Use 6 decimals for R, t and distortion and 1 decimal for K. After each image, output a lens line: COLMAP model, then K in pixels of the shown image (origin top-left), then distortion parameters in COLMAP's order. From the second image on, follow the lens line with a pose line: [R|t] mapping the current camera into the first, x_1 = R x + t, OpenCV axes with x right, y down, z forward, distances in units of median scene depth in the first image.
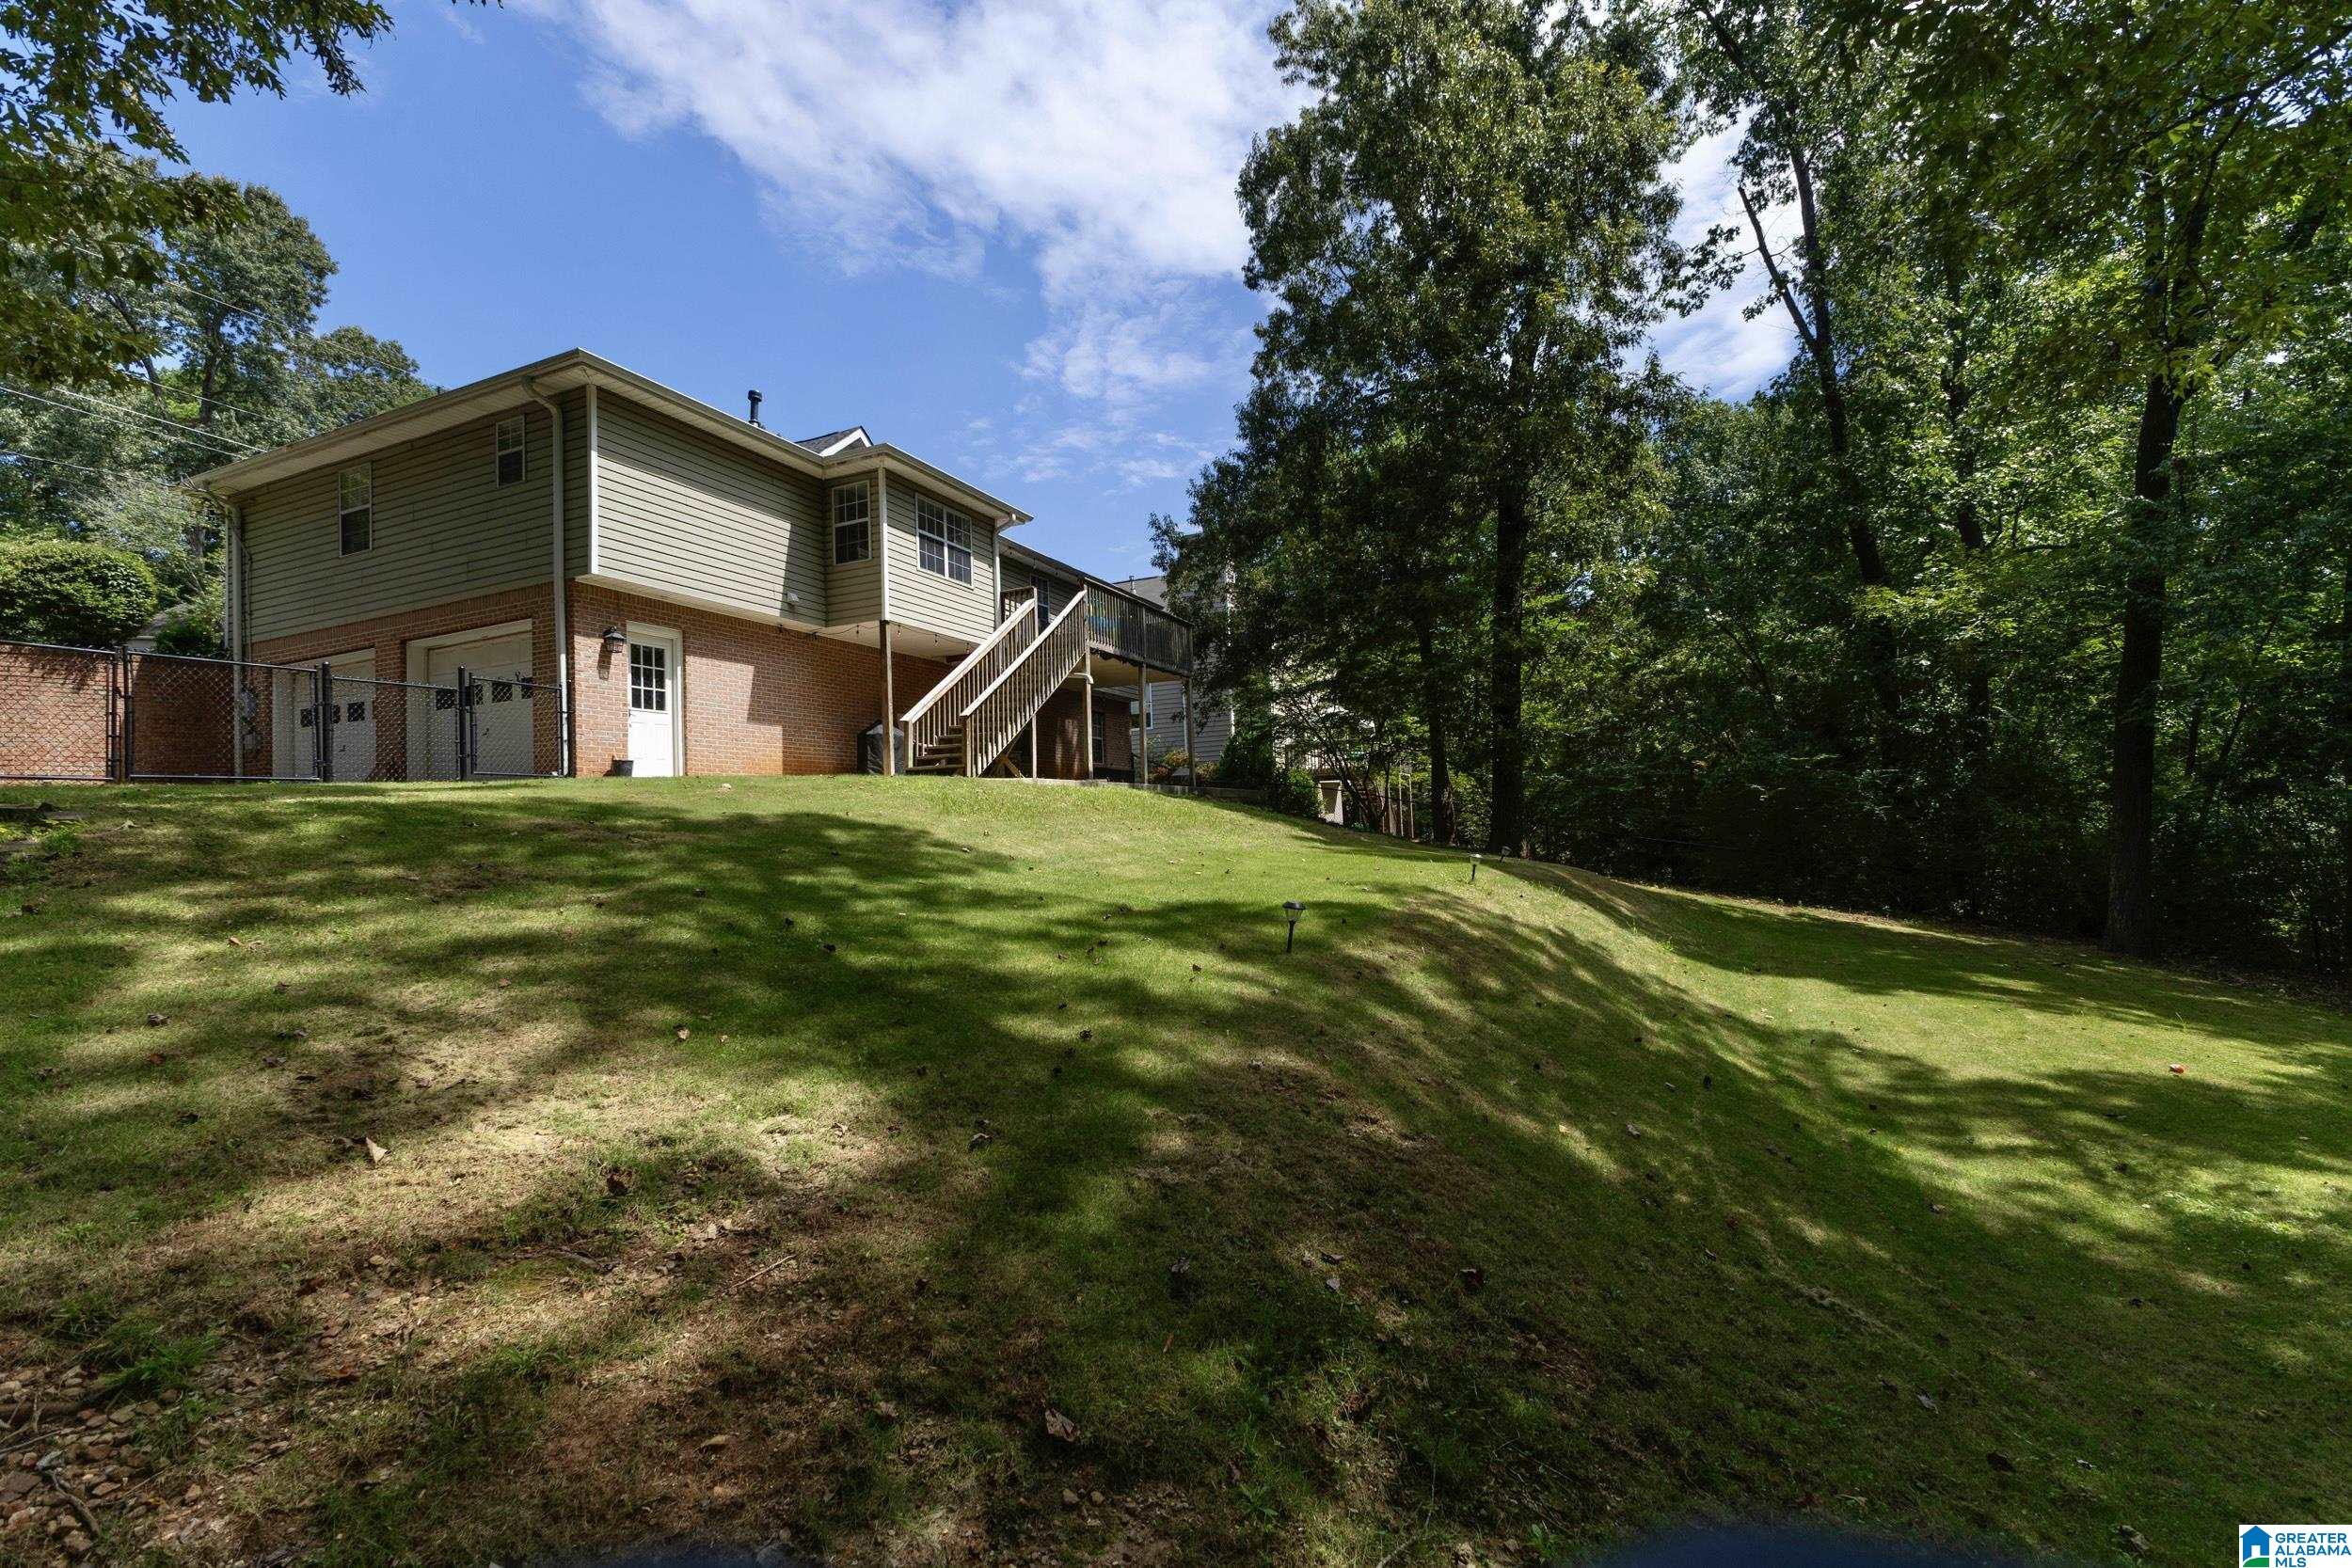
lens RADIAL K [[1034.6, 0, 1214.2], [0, 1034.6, 775.1], [0, 0, 1]] dist [0.011848, -0.000645]
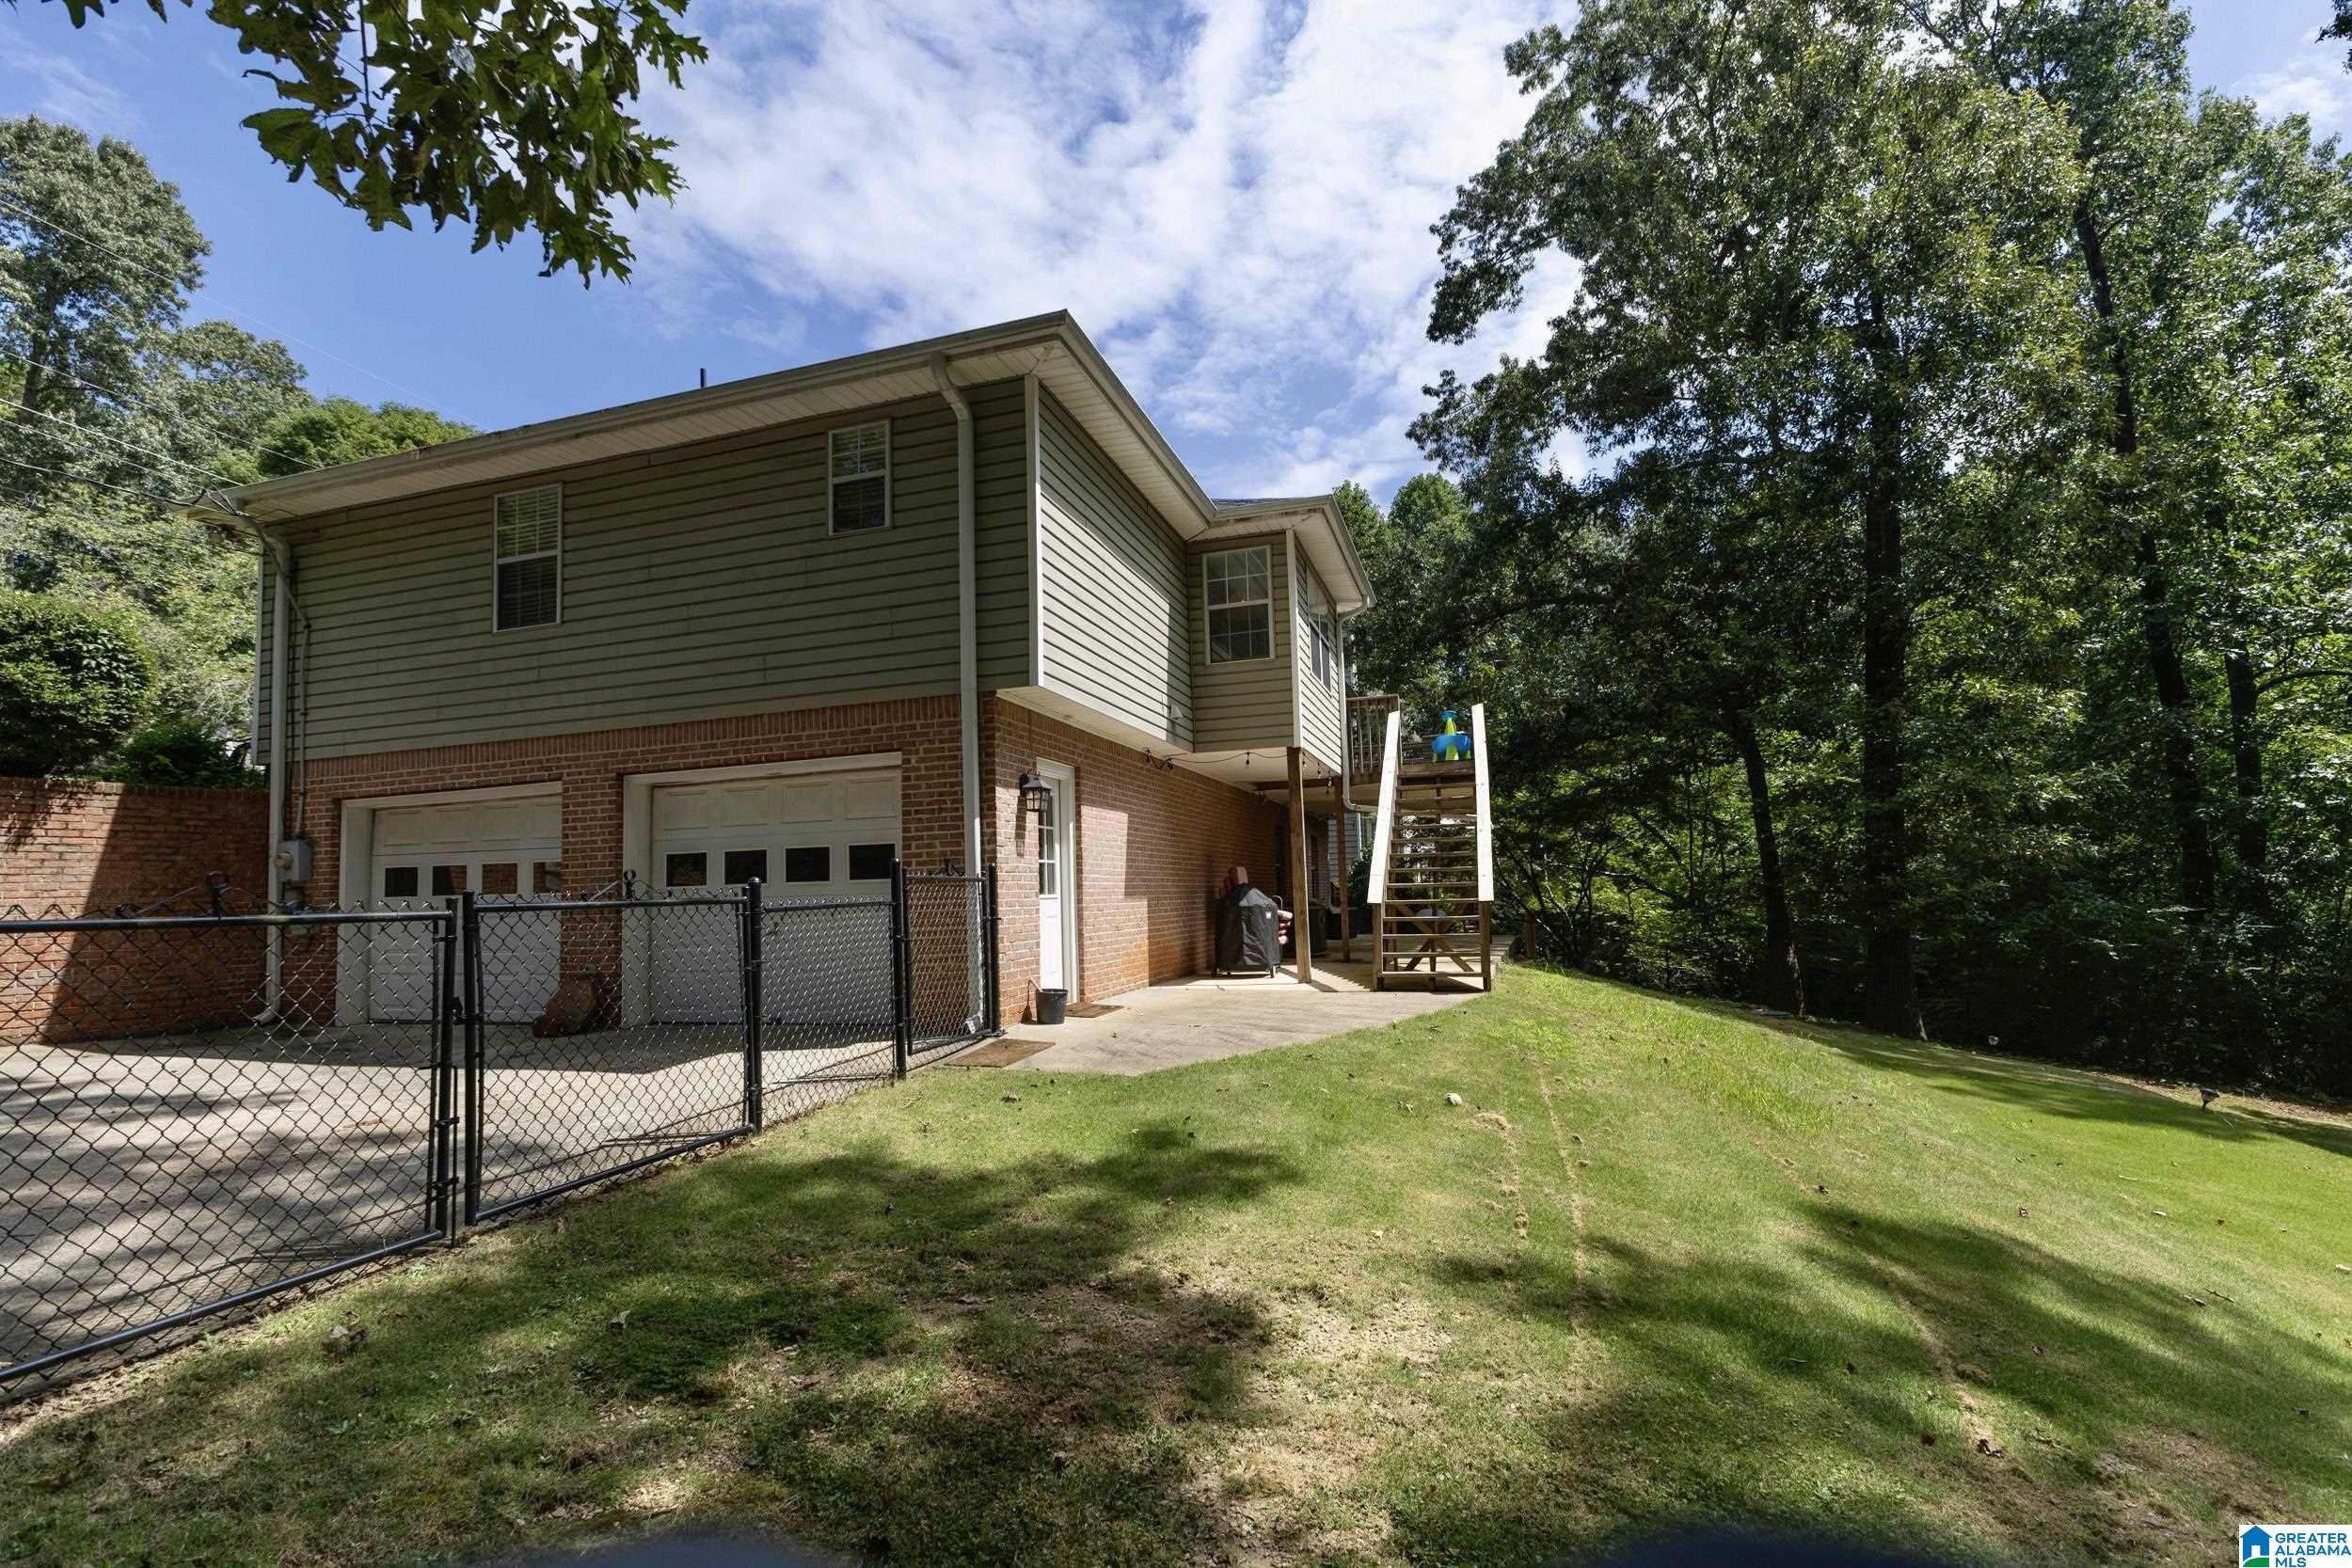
lens RADIAL K [[1034.6, 0, 1166.0], [0, 1034.6, 793.1], [0, 0, 1]] dist [0.011848, -0.000645]
pose [[0.993849, 0.019291, 0.109051, -0.447468], [-0.014396, 0.998861, -0.045495, -0.080601], [-0.109804, 0.043645, 0.992995, 0.307262]]
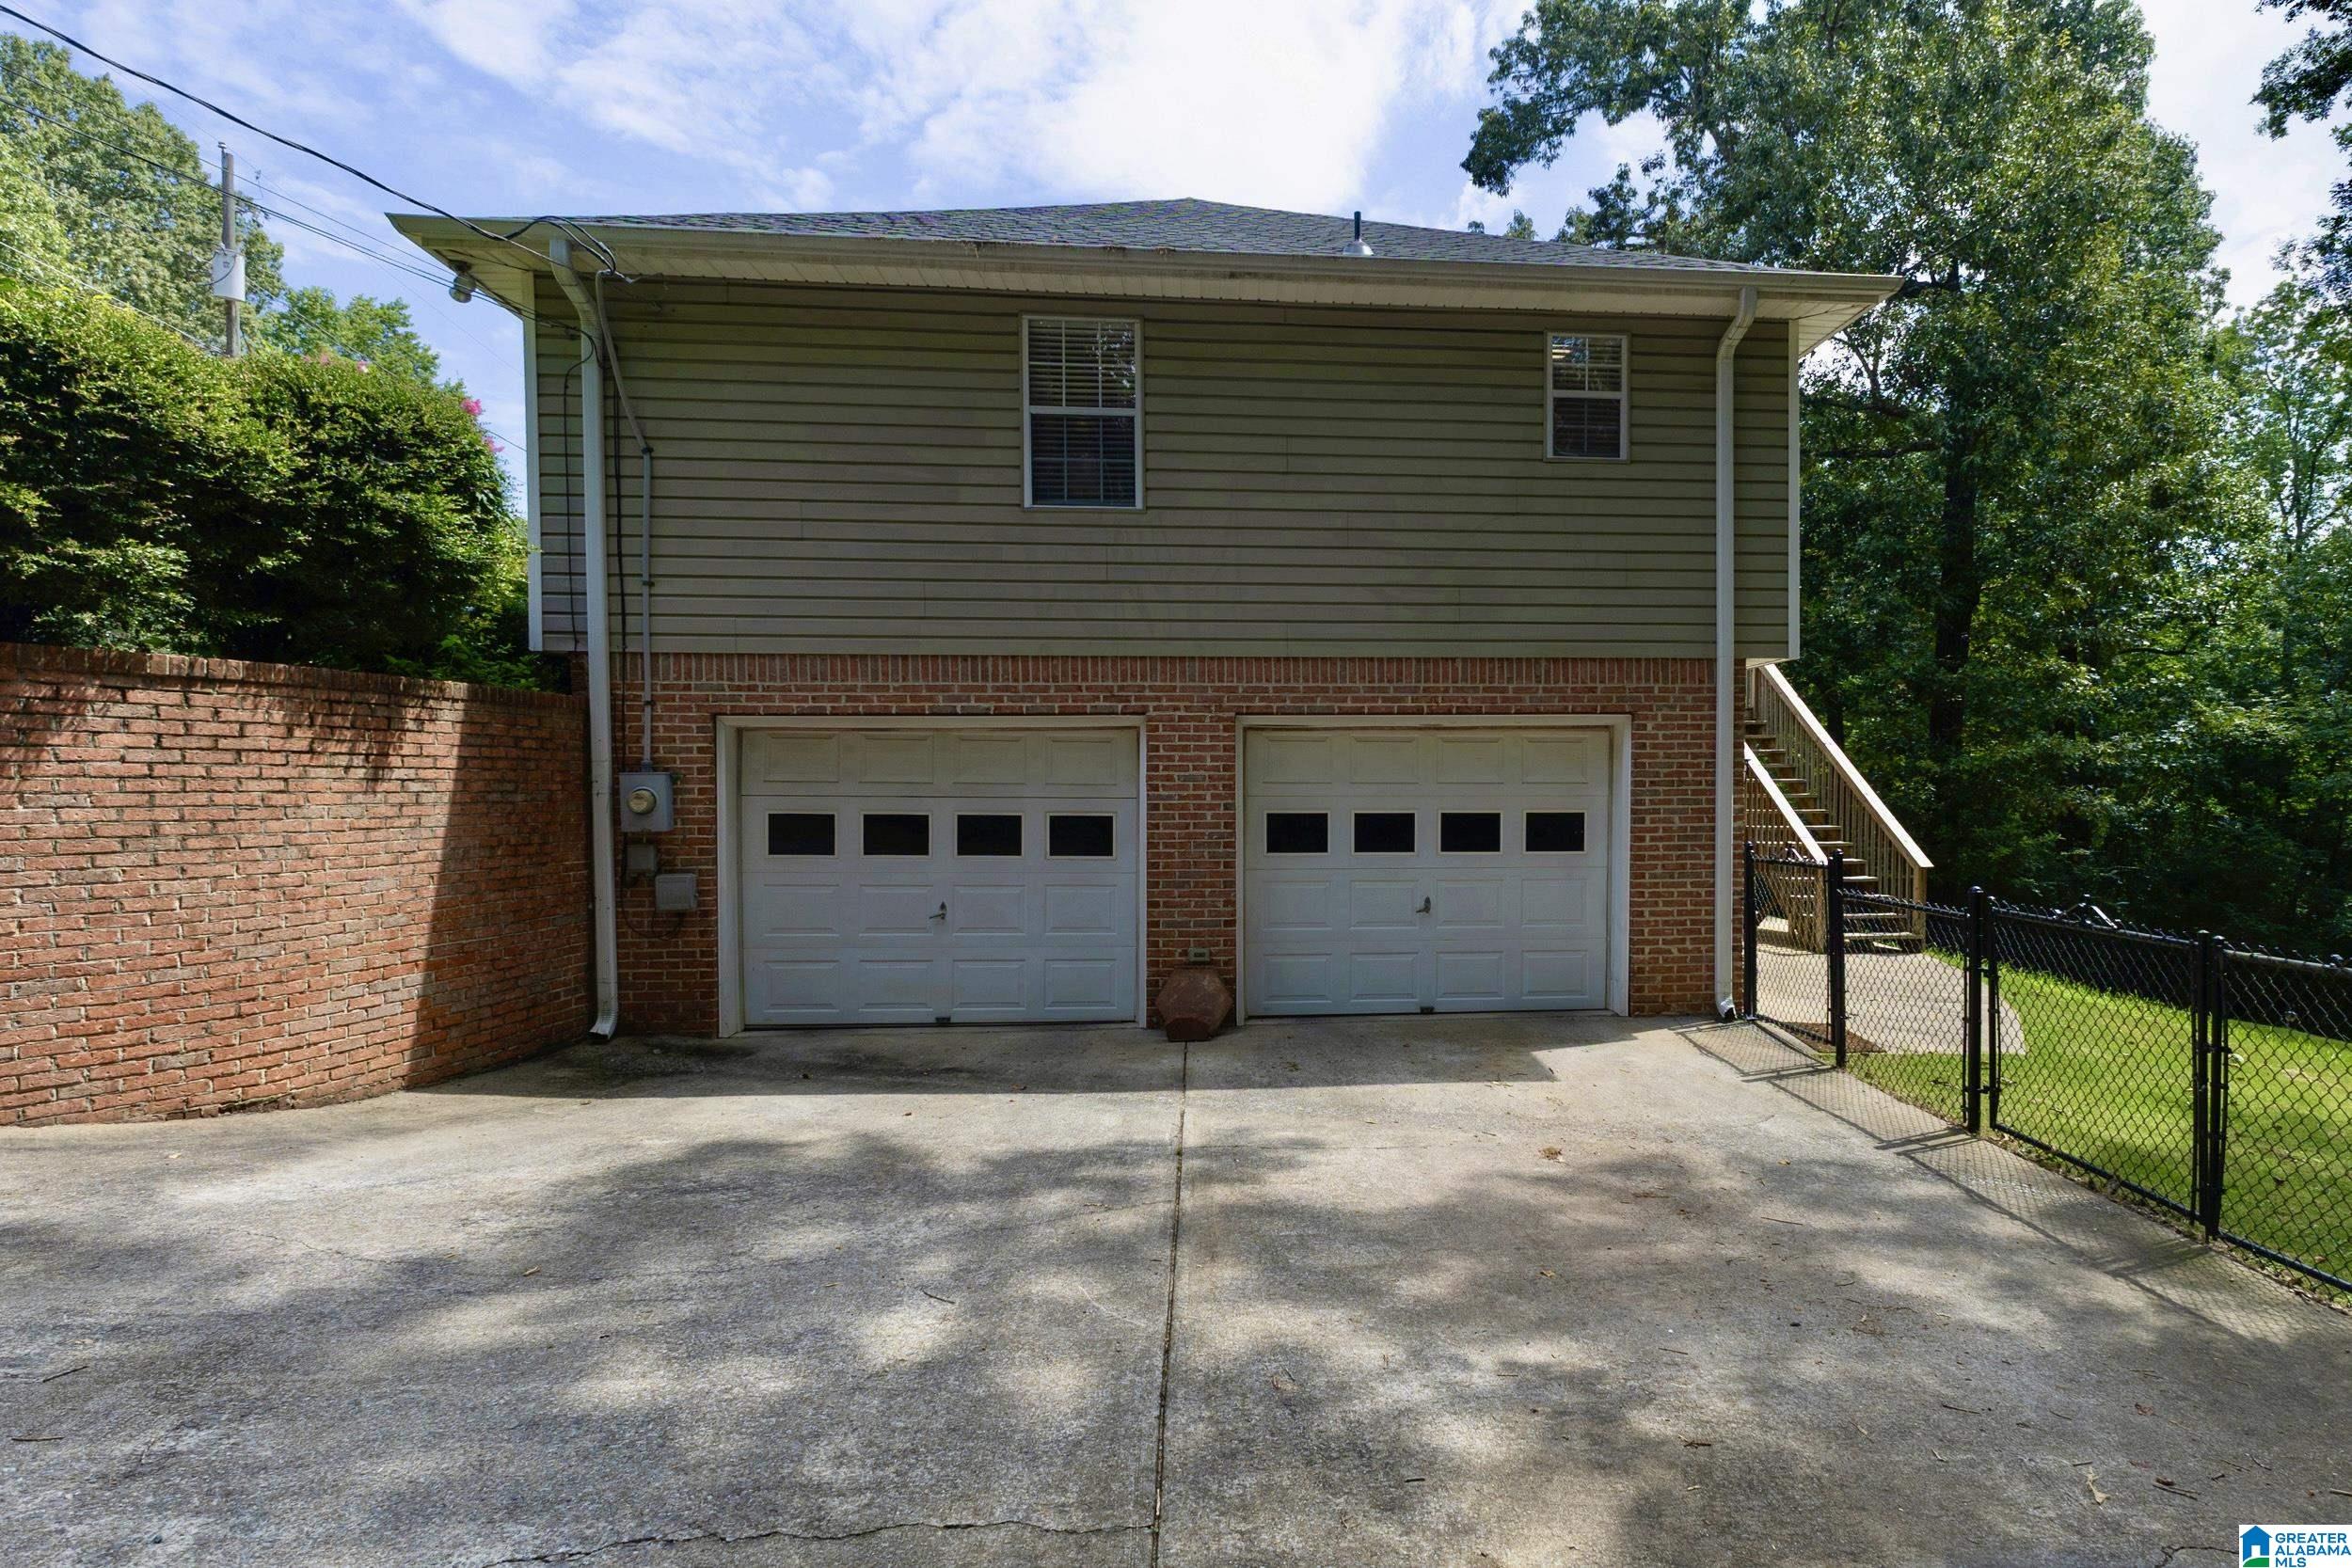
lens RADIAL K [[1345.2, 0, 1178.3], [0, 1345.2, 782.8], [0, 0, 1]] dist [-0.002409, 0.000075]
pose [[0.862627, 0.032603, 0.504789, -0.949222], [-0.060216, 0.997443, 0.038479, -0.101140], [-0.502244, -0.063590, 0.862385, 0.399184]]
